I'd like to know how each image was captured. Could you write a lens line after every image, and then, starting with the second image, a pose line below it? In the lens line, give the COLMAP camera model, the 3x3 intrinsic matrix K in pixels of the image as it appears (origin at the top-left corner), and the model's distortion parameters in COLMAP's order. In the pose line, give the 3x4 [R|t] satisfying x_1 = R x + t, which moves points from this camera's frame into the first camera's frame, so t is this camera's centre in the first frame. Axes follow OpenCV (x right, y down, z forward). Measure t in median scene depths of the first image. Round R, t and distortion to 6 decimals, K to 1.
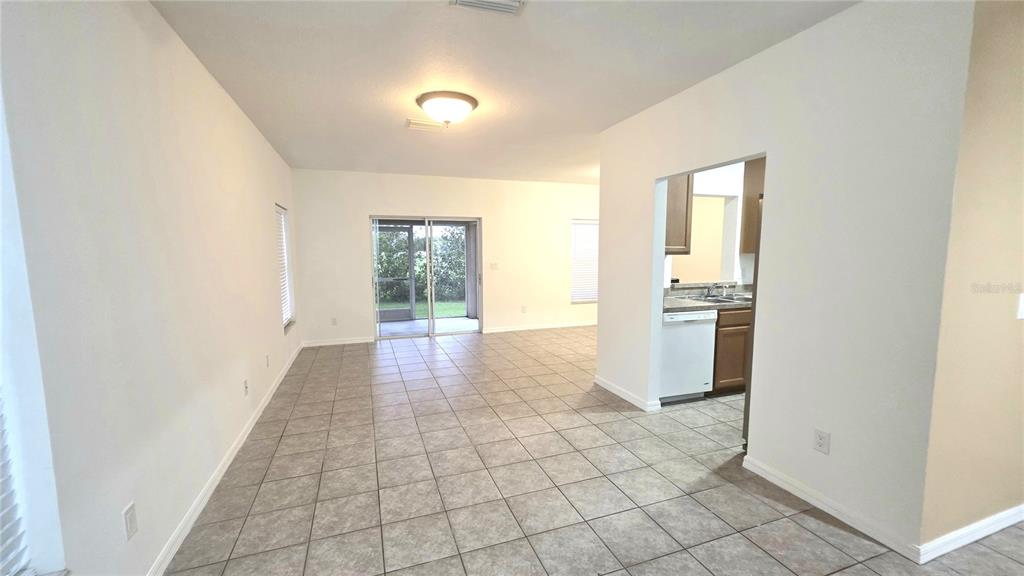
lens RADIAL K [[406.8, 0, 506.7], [0, 406.8, 295.3], [0, 0, 1]] dist [0.001245, 0.000066]
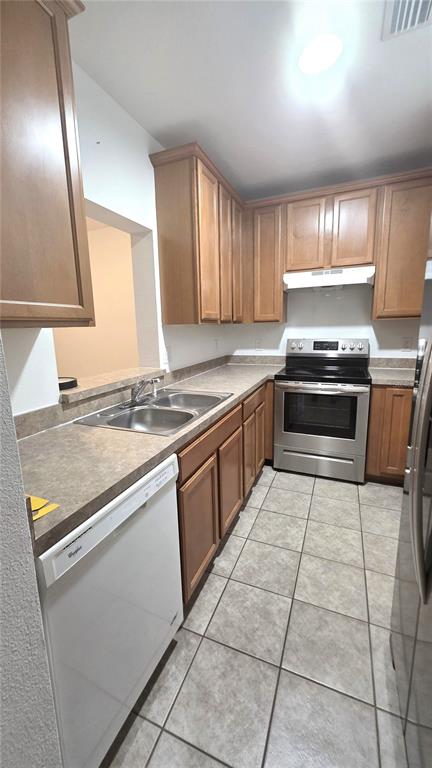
lens RADIAL K [[305.1, 0, 216.0], [0, 305.1, 384.0], [0, 0, 1]] dist [0.001245, 0.000066]
pose [[0.670941, -0.146462, 0.726903, 0.276679], [0.098232, 0.989215, 0.108646, -0.058906], [-0.734976, -0.001490, 0.678092, 0.646199]]
